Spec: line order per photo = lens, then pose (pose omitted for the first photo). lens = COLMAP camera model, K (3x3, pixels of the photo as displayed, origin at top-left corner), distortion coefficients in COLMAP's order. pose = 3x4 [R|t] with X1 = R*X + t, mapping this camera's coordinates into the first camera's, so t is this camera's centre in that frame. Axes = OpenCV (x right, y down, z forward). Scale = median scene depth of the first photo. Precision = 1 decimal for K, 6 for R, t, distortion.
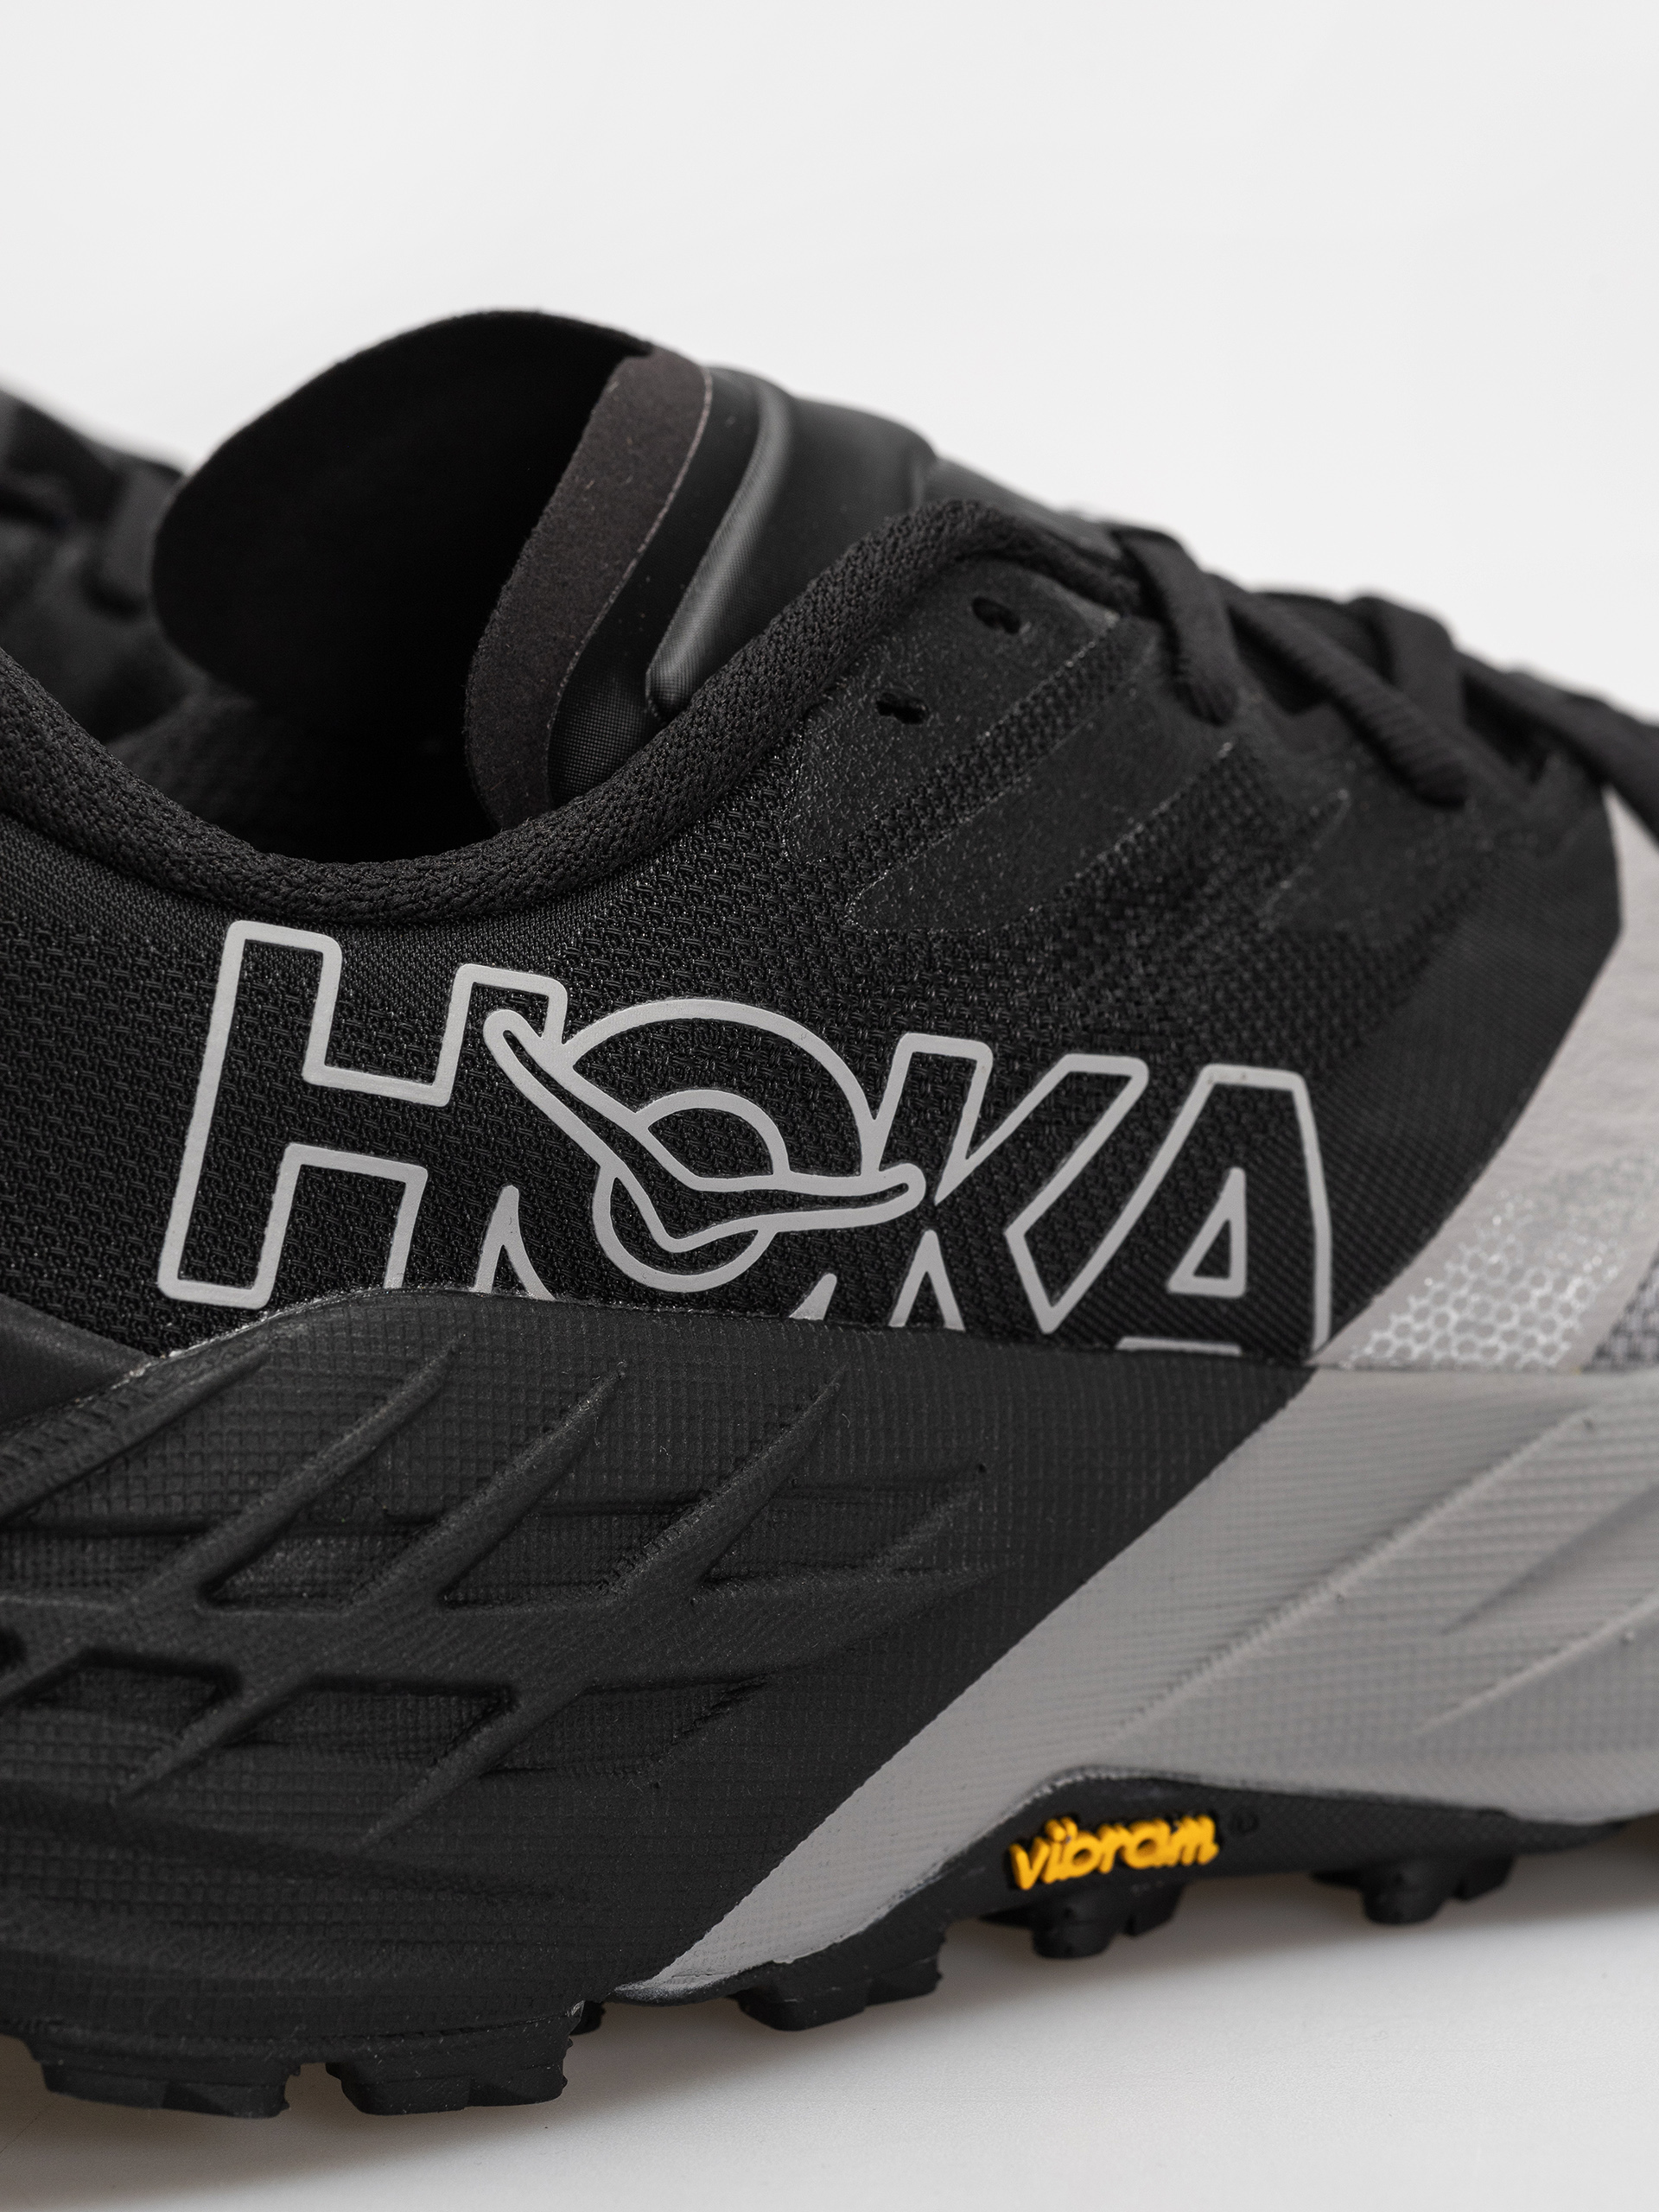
lens RADIAL K [[6832.5, 0, 829.5], [0, 6832.5, 1106.0], [0, 0, 1]] dist [0.022596, 1.271275]
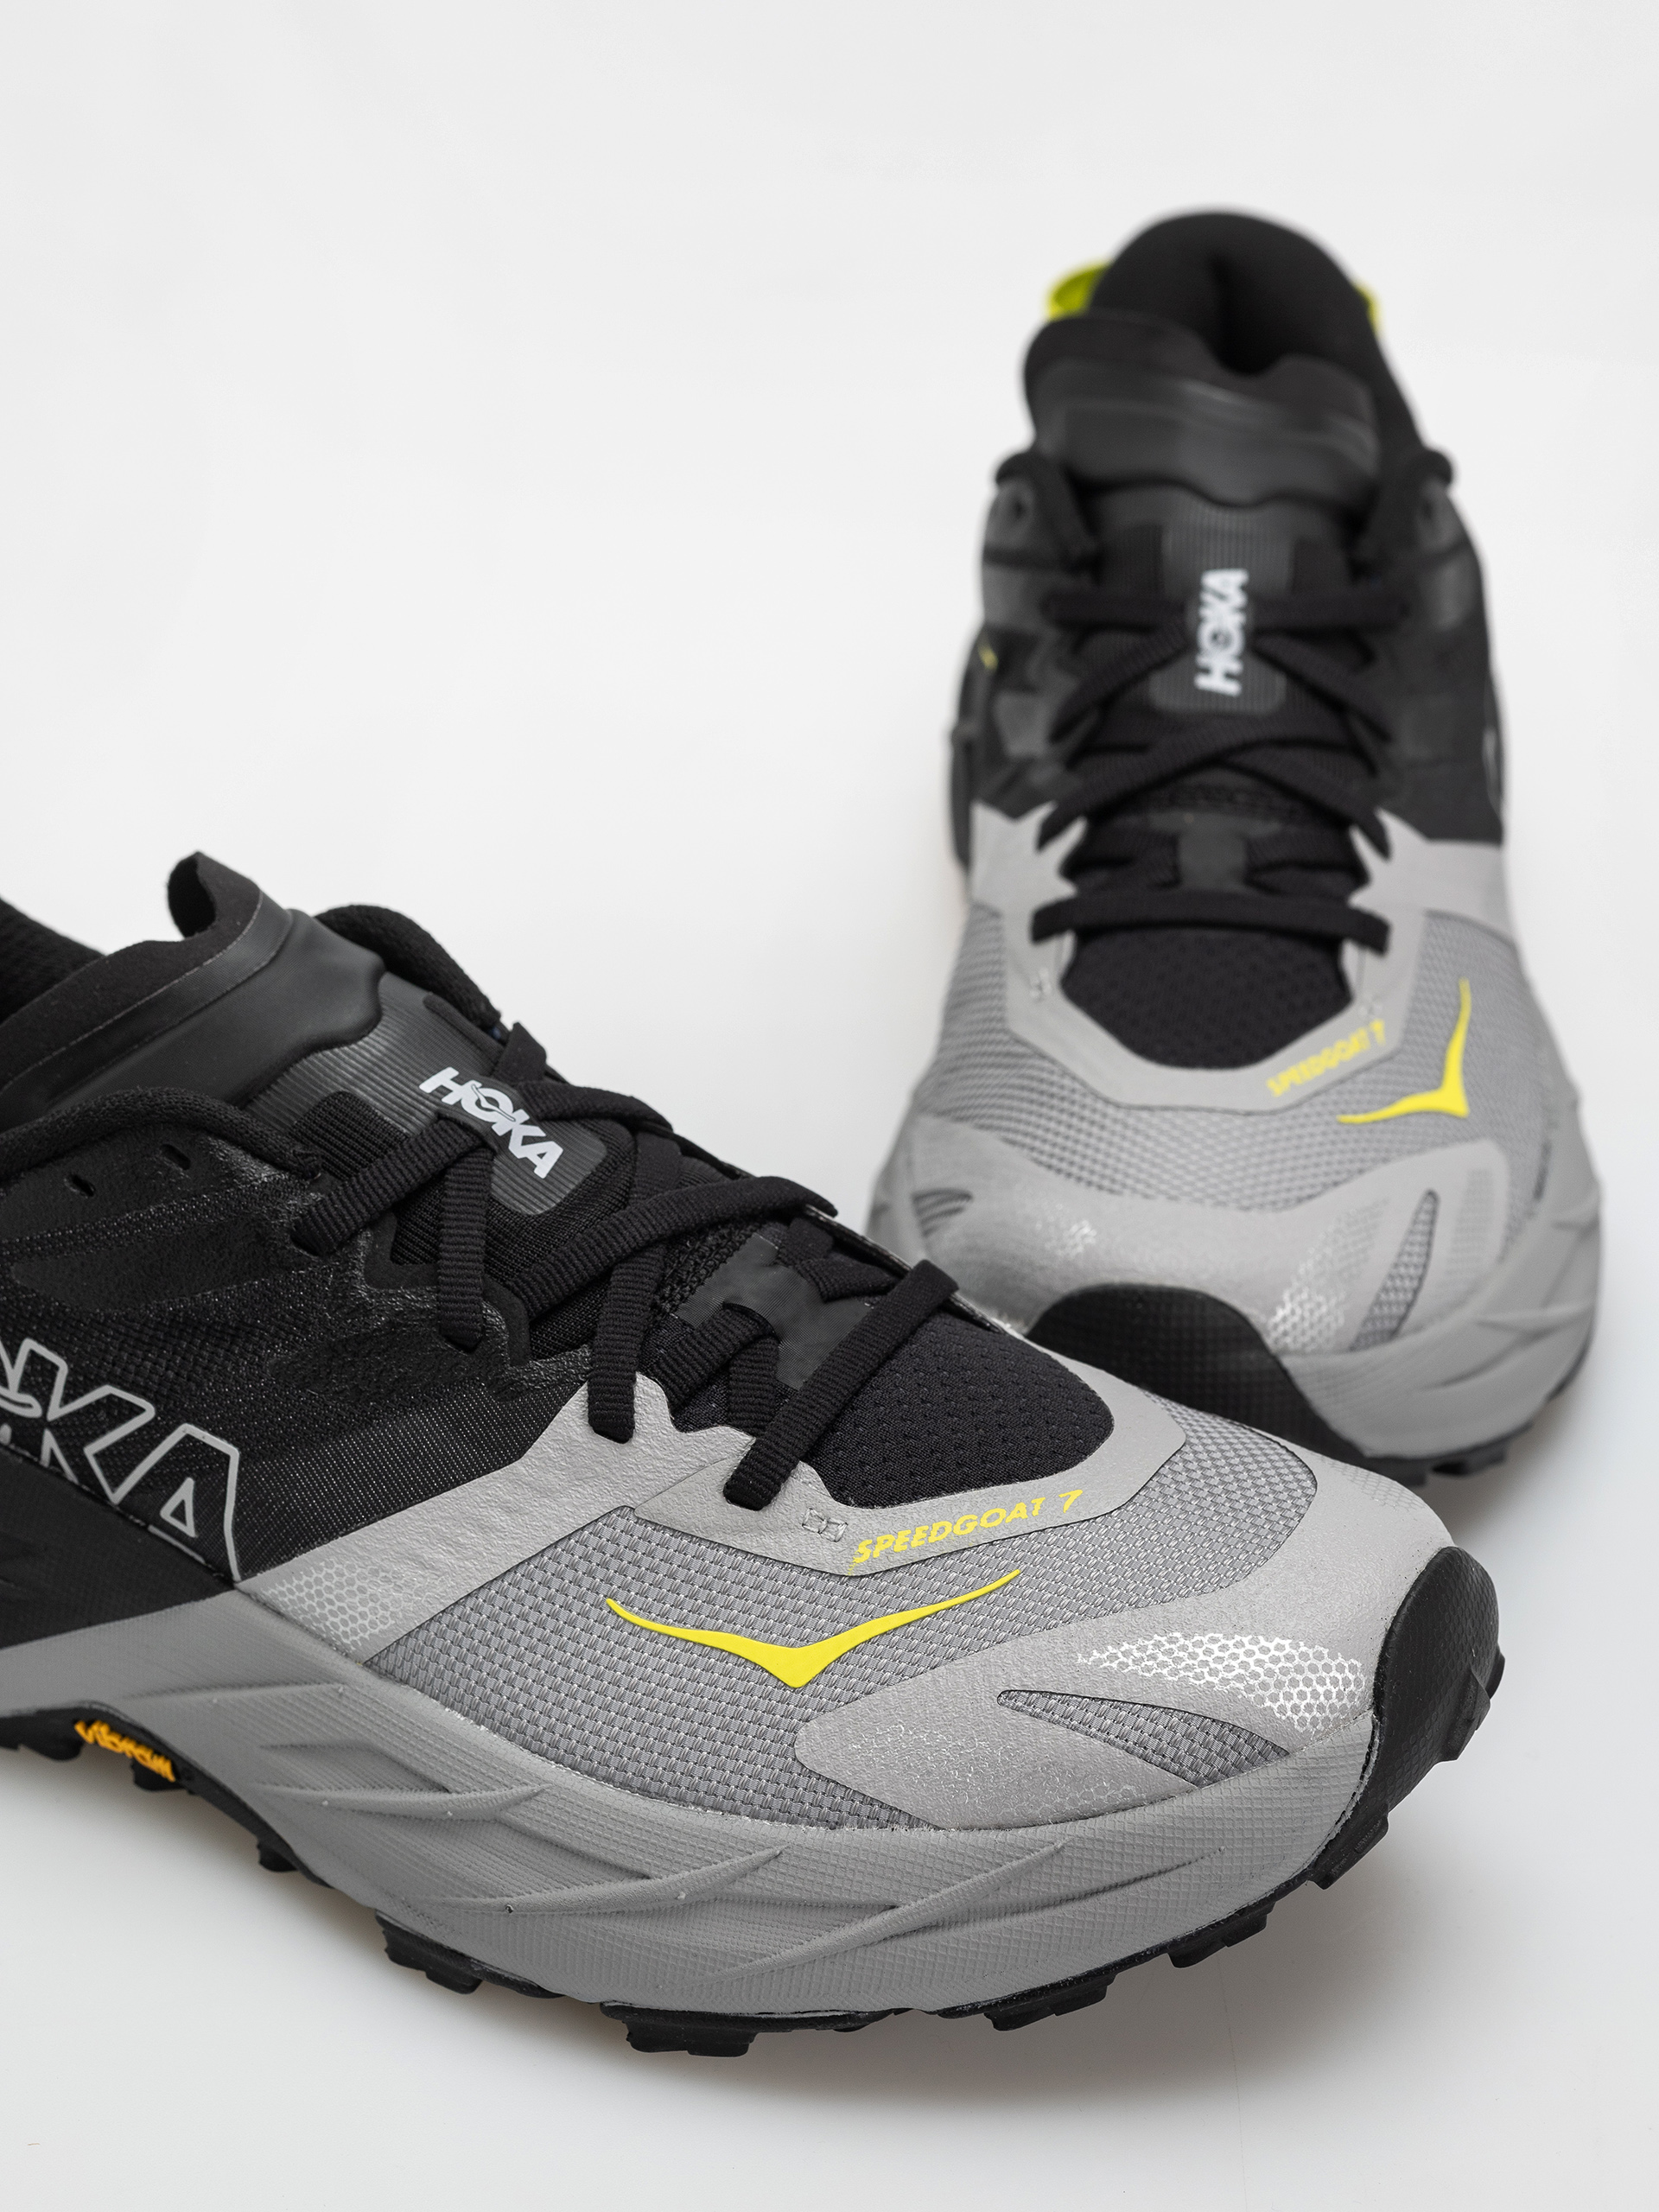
lens RADIAL K [[6832.5, 0, 829.5], [0, 6832.5, 1106.0], [0, 0, 1]] dist [0.022596, 1.271275]
pose [[0.467072, 0.469795, -0.749091, 1.523345], [-0.167689, 0.878866, 0.446626, -0.962972], [0.868173, -0.082992, 0.489273, 0.255941]]
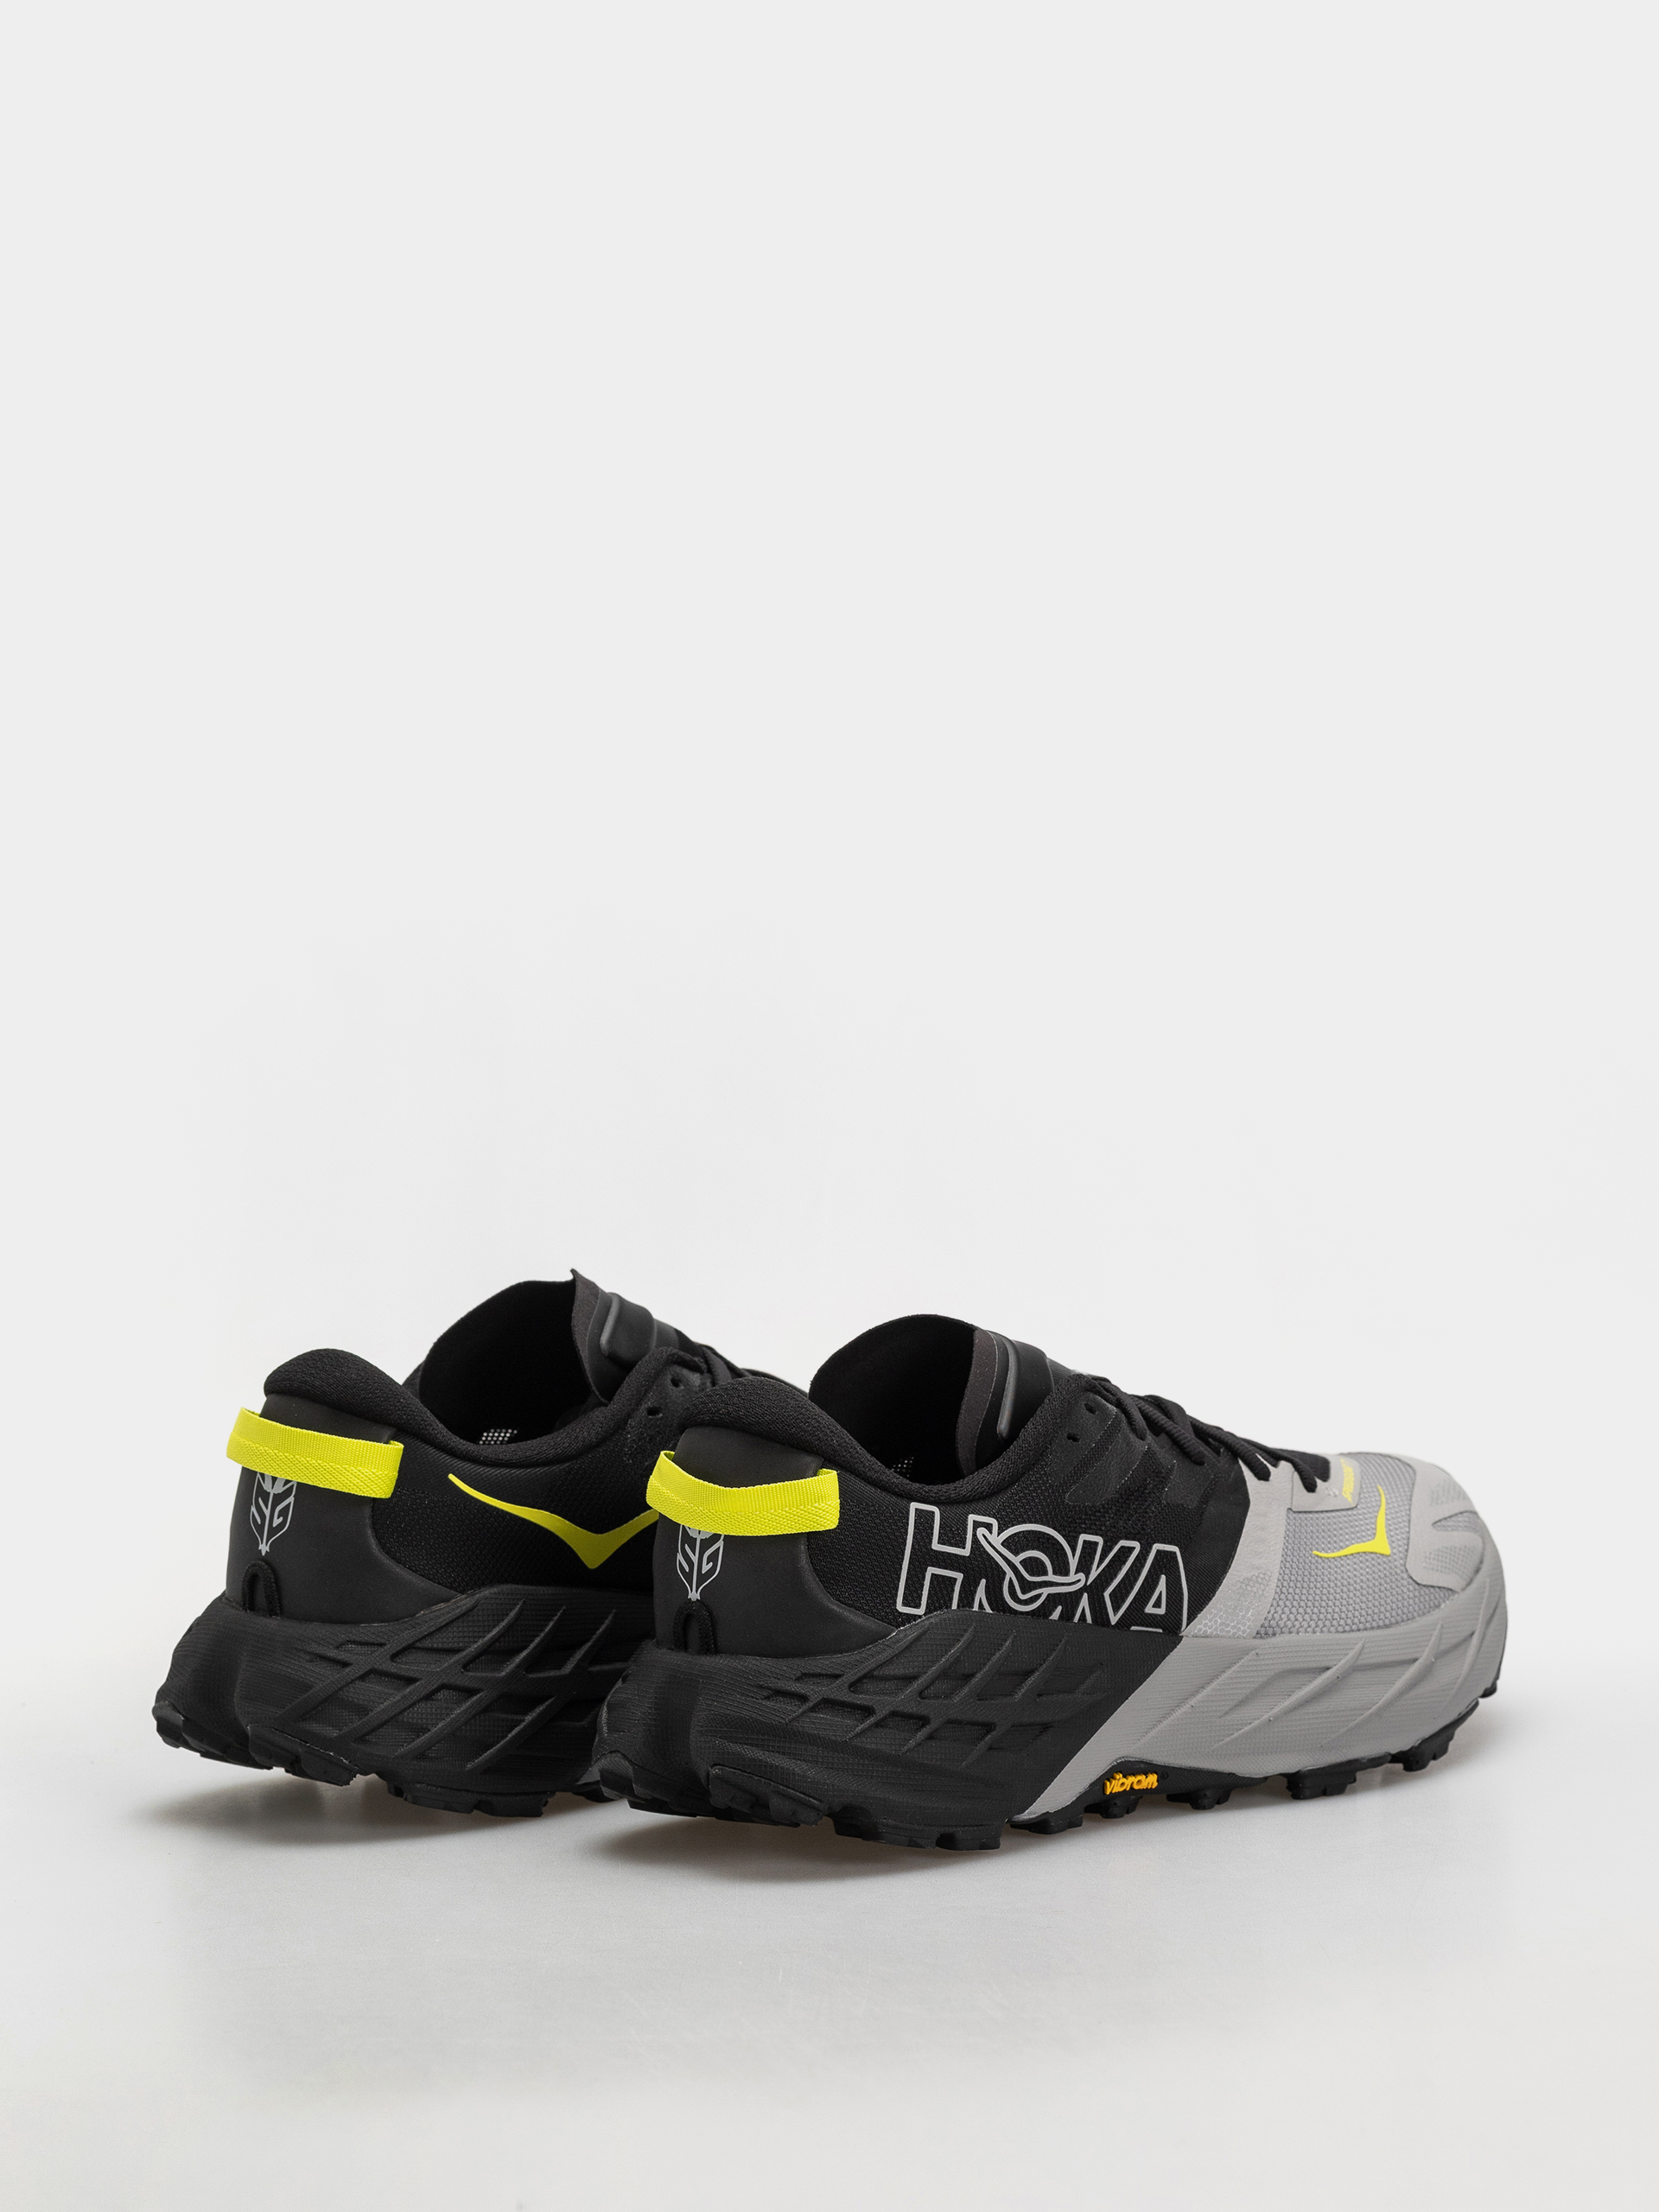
lens RADIAL K [[6832.5, 0, 829.5], [0, 6832.5, 1106.0], [0, 0, 1]] dist [0.022596, 1.271275]
pose [[0.974024, 0.001876, 0.226436, -0.870088], [0.018673, 0.995895, -0.088573, 0.074996], [-0.225673, 0.090501, 0.969990, -2.253389]]
